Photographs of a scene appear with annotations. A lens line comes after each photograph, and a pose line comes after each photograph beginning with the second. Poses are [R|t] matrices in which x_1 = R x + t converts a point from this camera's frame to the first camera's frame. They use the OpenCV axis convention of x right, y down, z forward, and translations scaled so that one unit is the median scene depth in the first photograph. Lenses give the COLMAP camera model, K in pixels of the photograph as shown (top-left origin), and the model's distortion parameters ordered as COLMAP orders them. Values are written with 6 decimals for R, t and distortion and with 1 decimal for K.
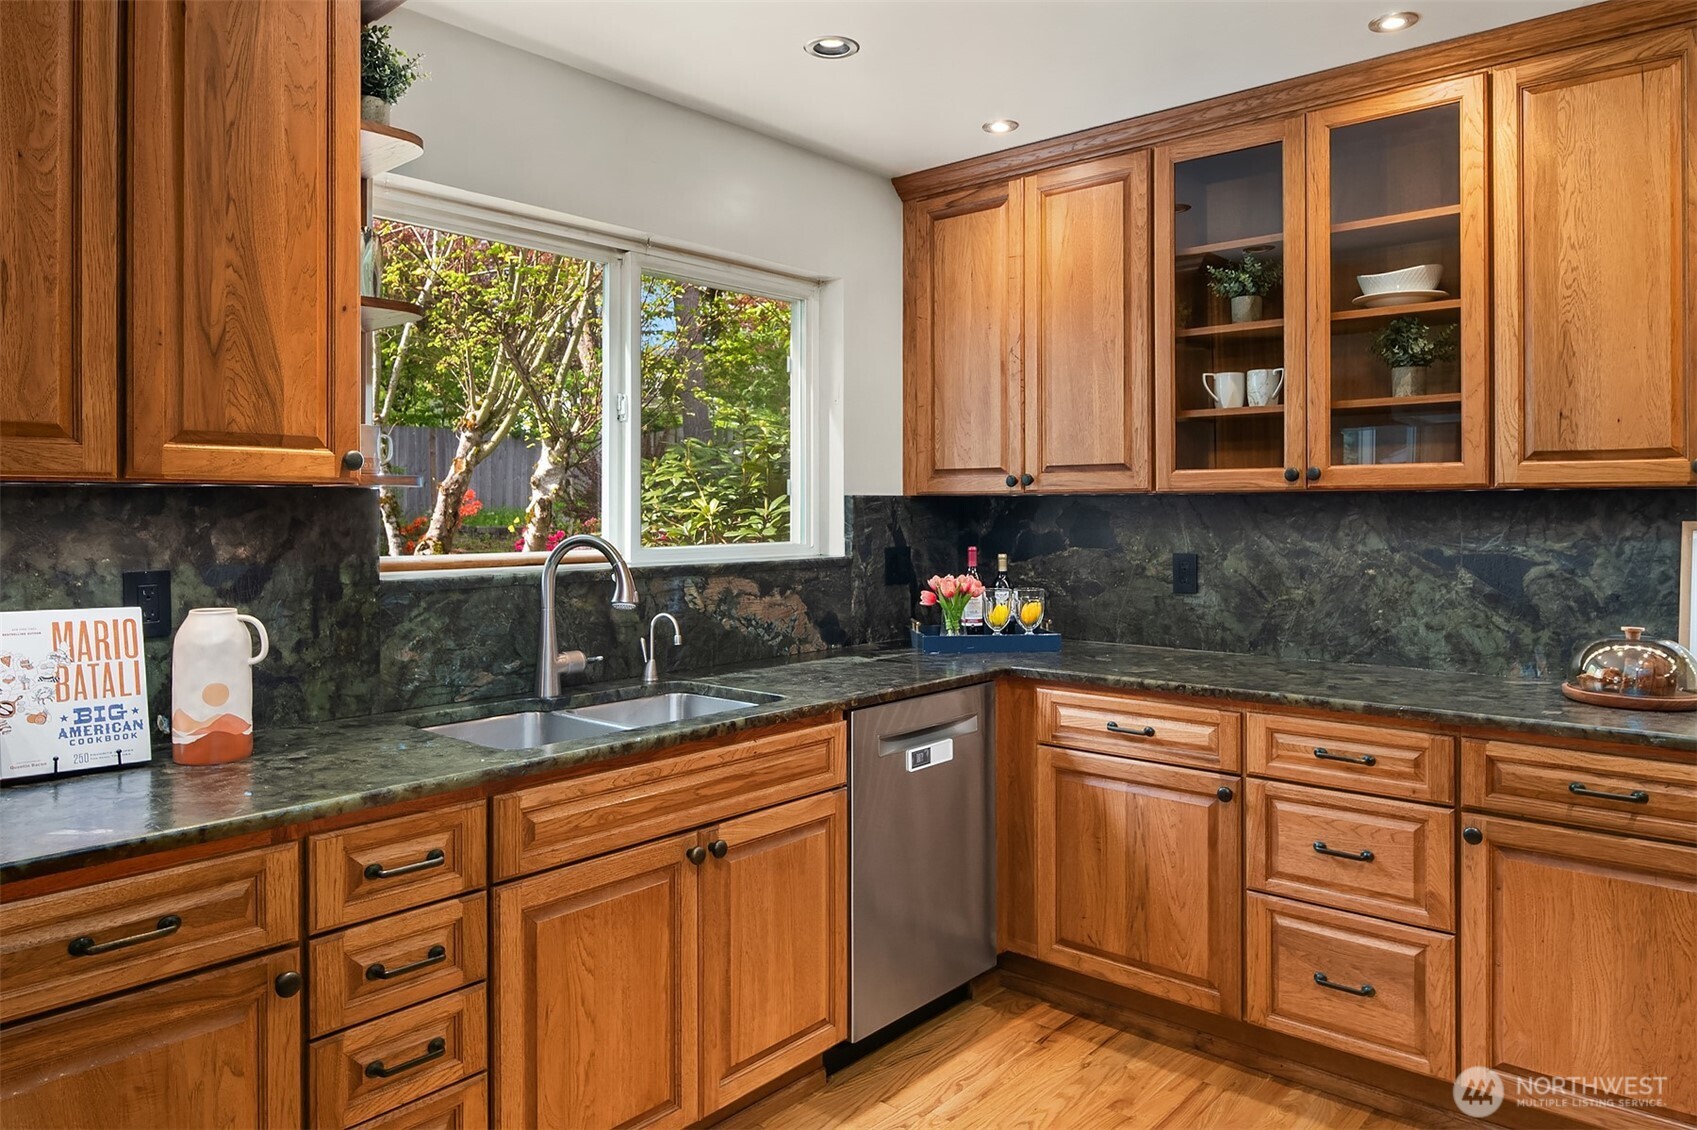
lens RADIAL K [[1122.0, 0, 862.7], [0, 1122.0, 507.0], [0, 0, 1]] dist [-0.007852, -0.002020]
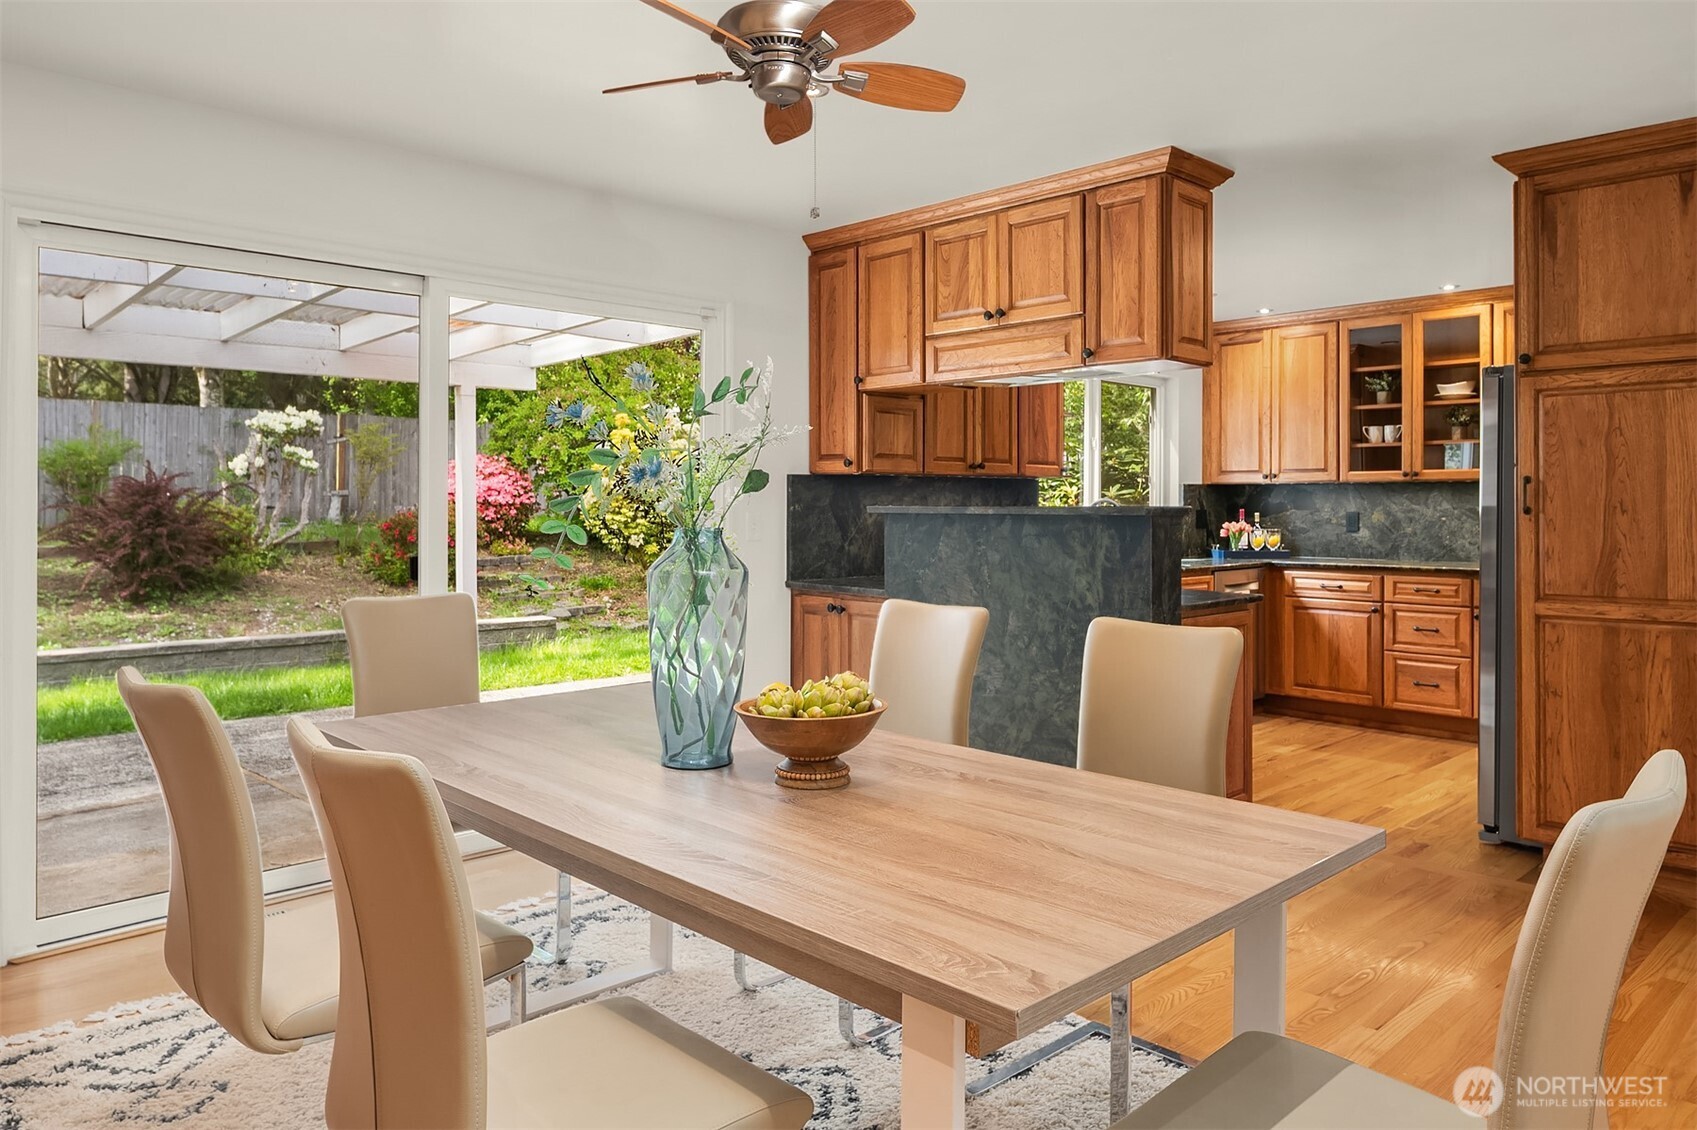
lens RADIAL K [[1122.0, 0, 858.3], [0, 1122.0, 501.1], [0, 0, 1]] dist [-0.007852, -0.002020]
pose [[0.994983, 0.003402, -0.099989, -0.481597], [-0.003471, 0.999994, -0.000521, 0.030320], [0.099986, 0.000866, 0.994988, -1.338290]]
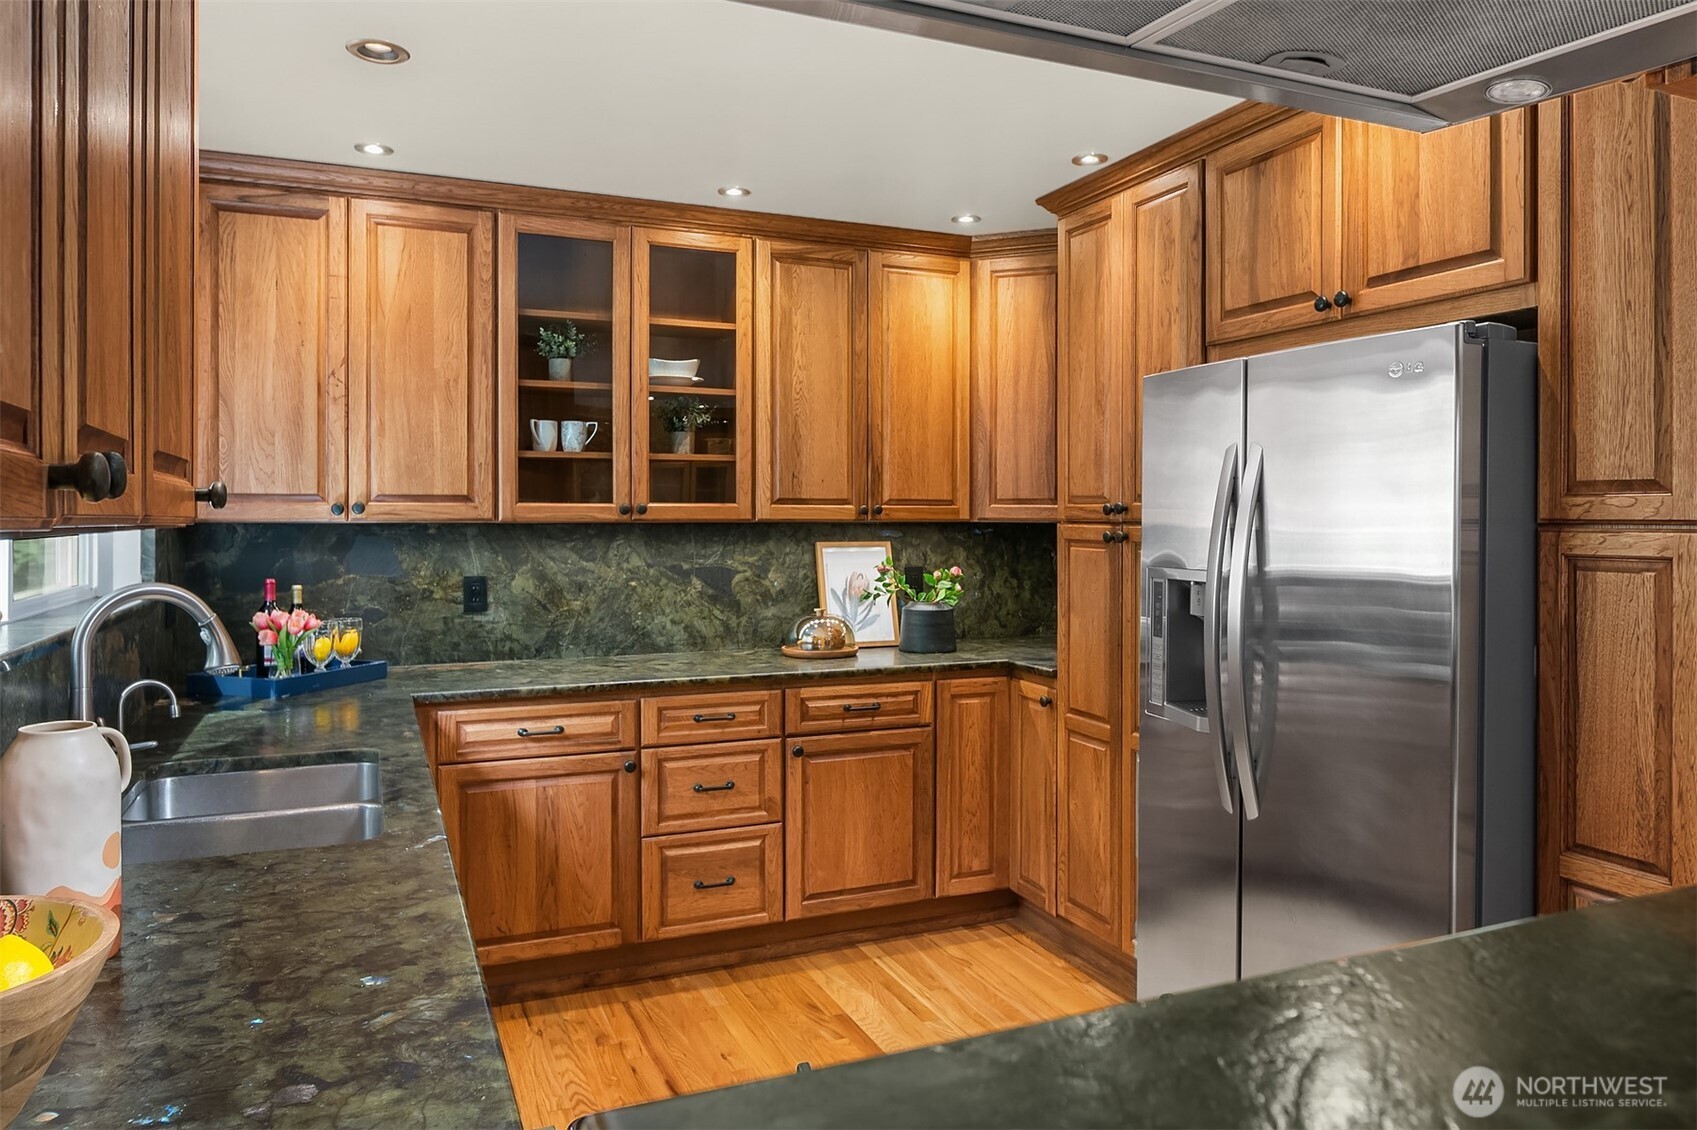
lens RADIAL K [[1122.0, 0, 840.6], [0, 1122.0, 523.4], [0, 0, 1]] dist [-0.007852, -0.002020]
pose [[0.441734, -0.001351, 0.897145, -0.642935], [-0.002714, 0.999992, 0.002842, -0.017253], [-0.897142, -0.003690, 0.441727, 0.220594]]
